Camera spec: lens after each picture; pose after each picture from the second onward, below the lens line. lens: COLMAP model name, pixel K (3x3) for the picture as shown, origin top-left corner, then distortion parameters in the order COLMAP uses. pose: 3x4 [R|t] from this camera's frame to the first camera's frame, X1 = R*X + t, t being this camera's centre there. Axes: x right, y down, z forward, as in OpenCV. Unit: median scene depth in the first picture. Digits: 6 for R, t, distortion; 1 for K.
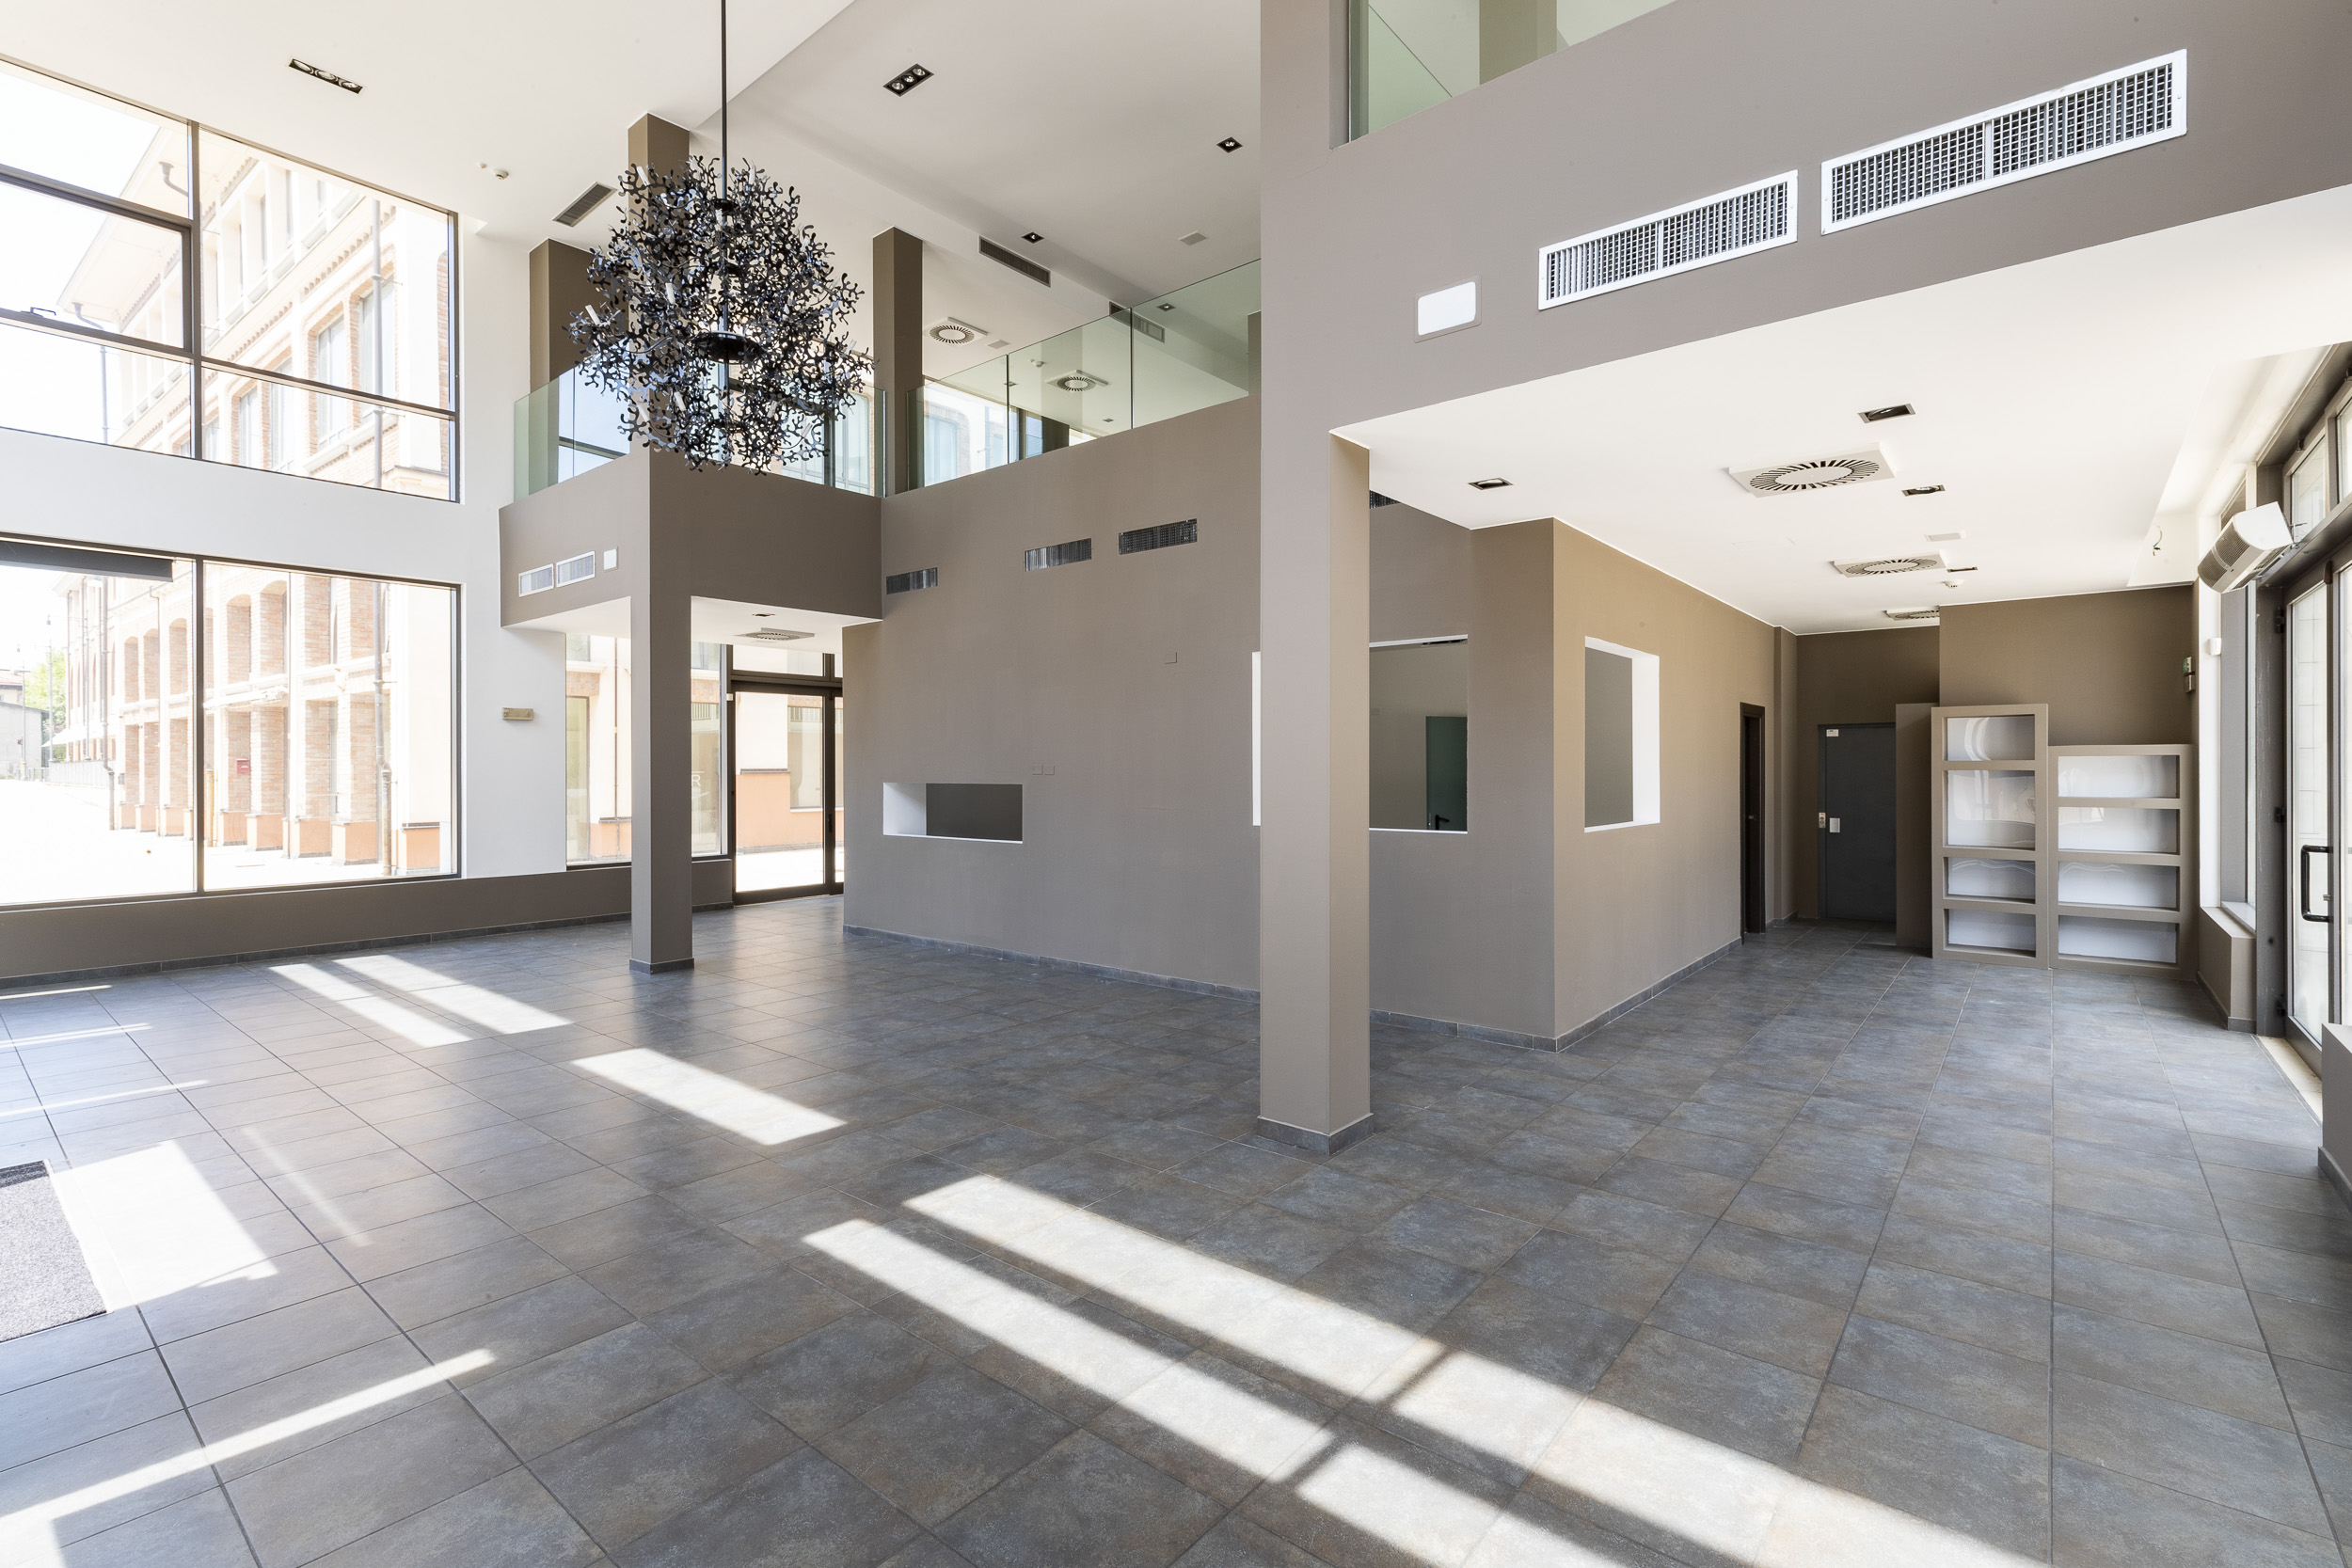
lens RADIAL K [[1059.5, 0, 1193.1], [0, 1059.5, 772.6], [0, 0, 1]] dist [0.001793, -0.000051]
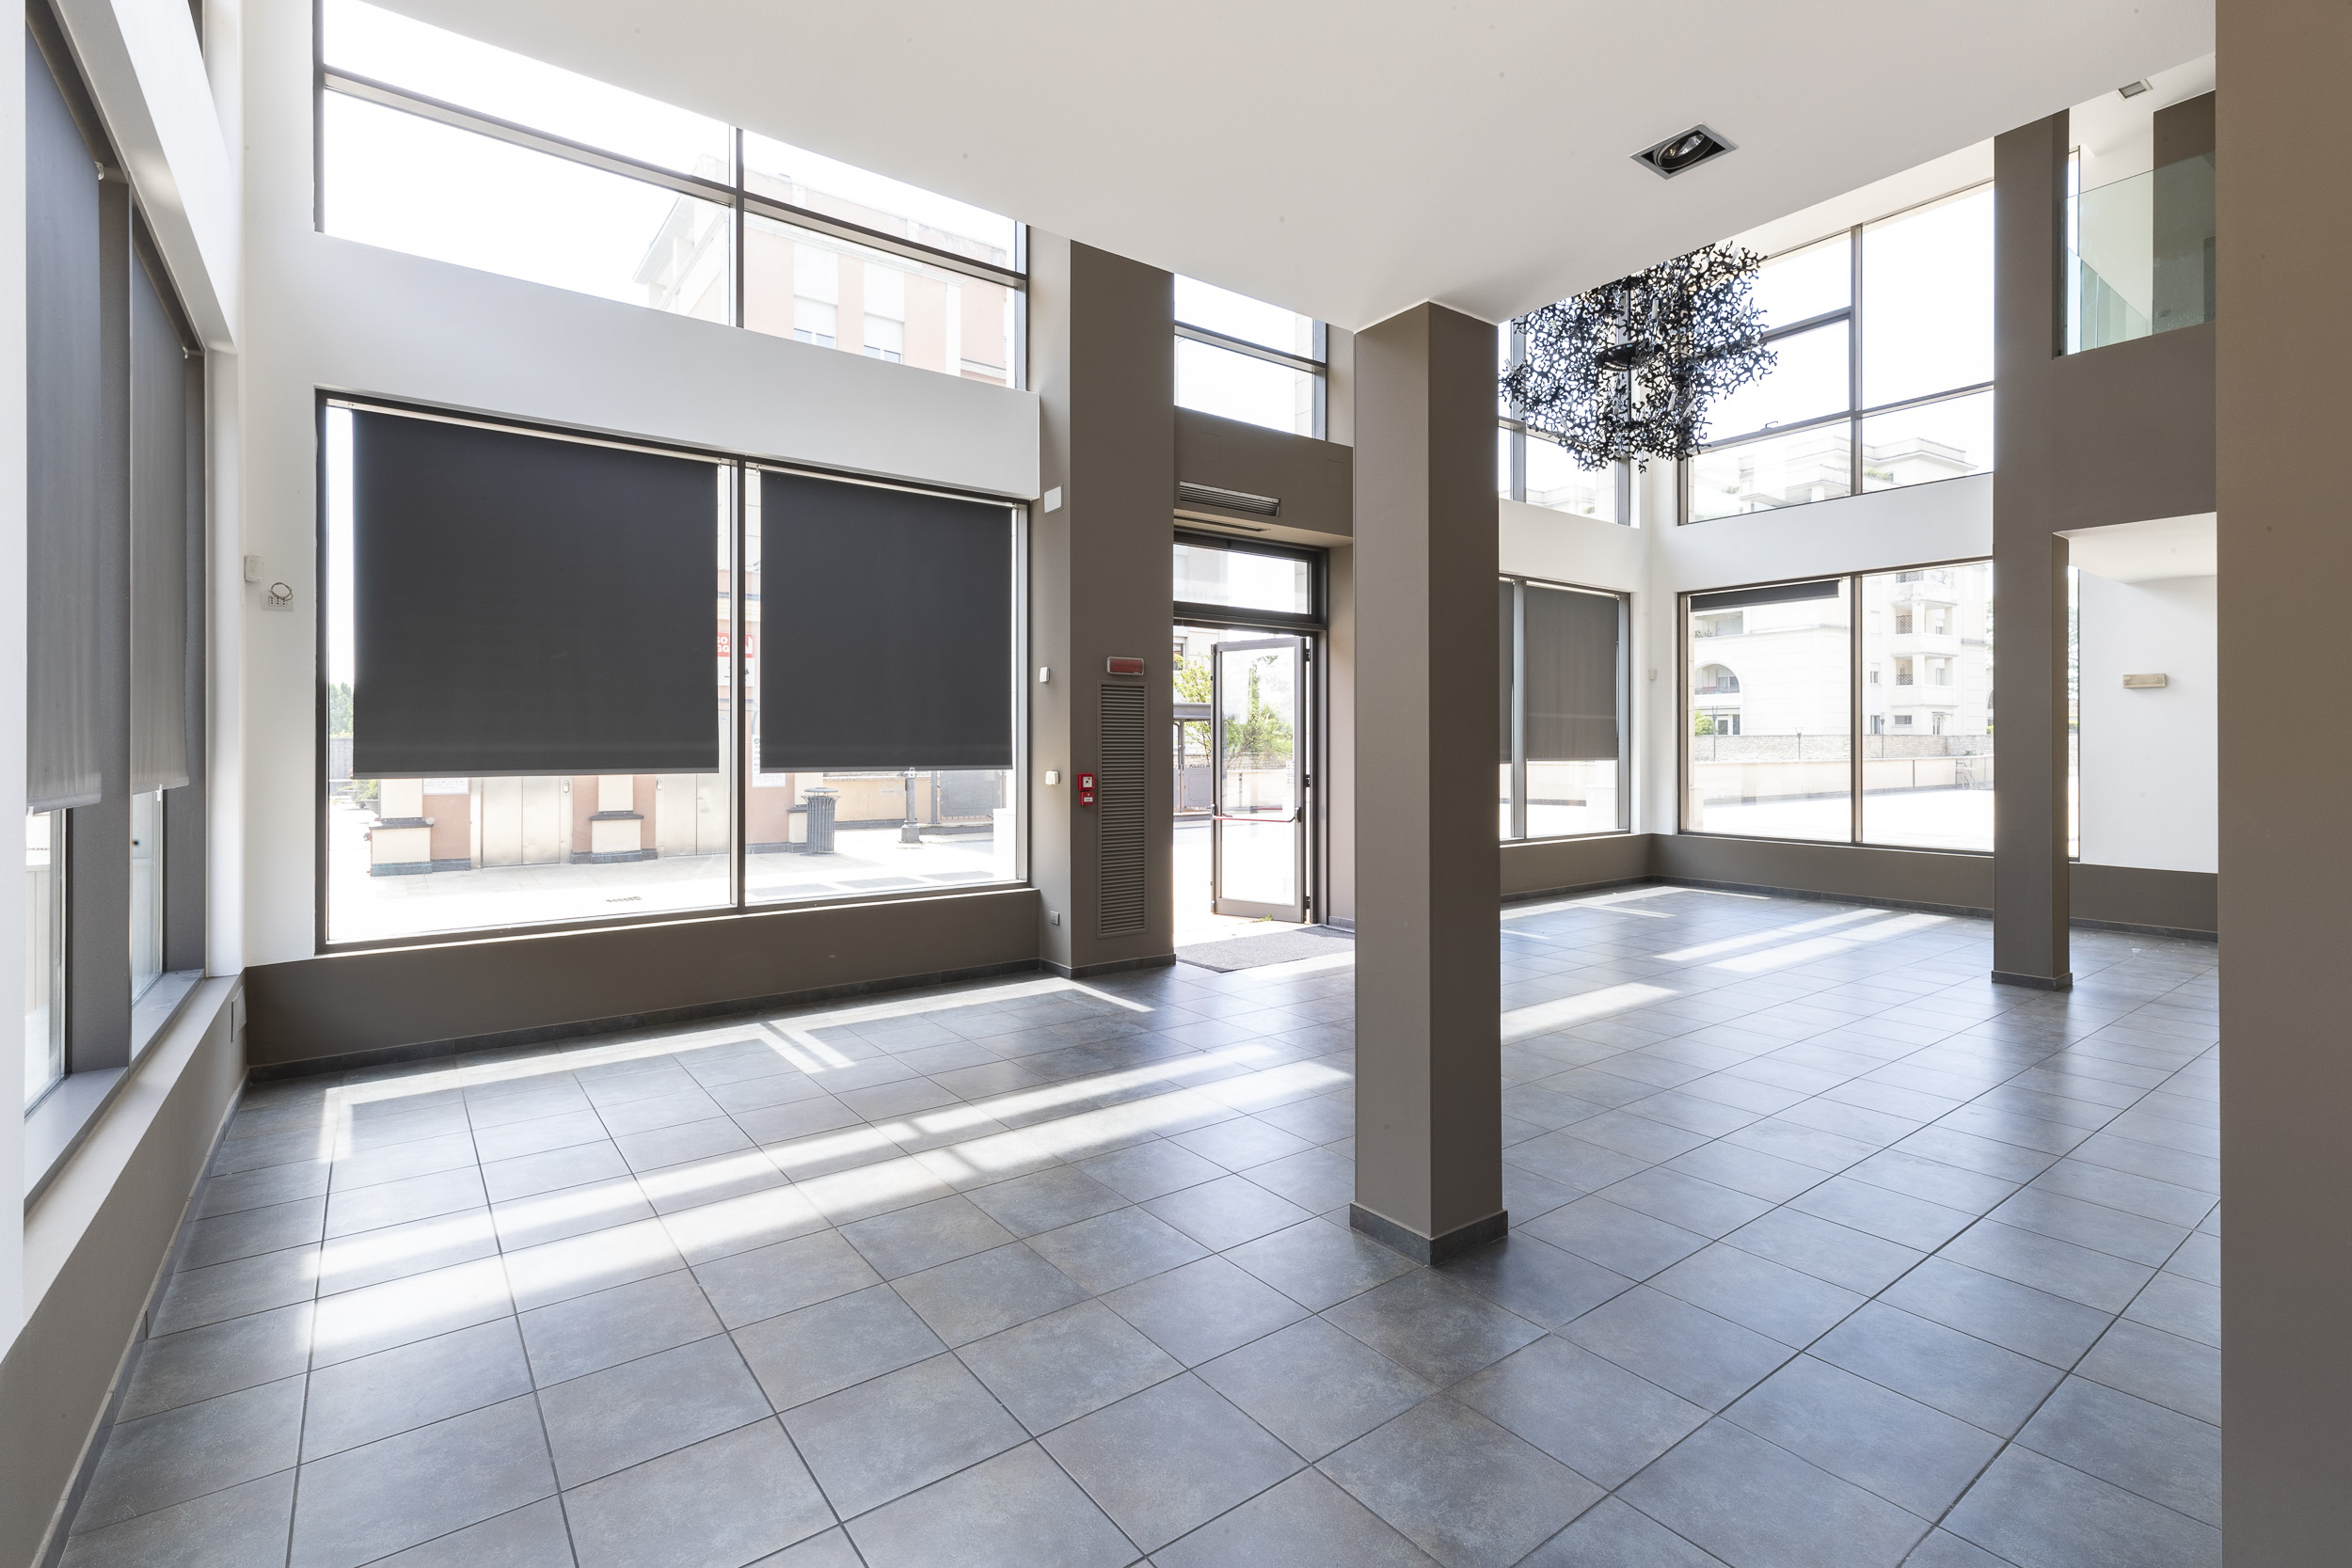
lens RADIAL K [[1059.5, 0, 1165.5], [0, 1059.5, 751.9], [0, 0, 1]] dist [0.001793, -0.000051]
pose [[-0.250928, 0.009117, -0.967963, 1.206687], [-0.000778, 0.999953, 0.009620, -0.014052], [0.968005, 0.003167, -0.250910, 1.352416]]
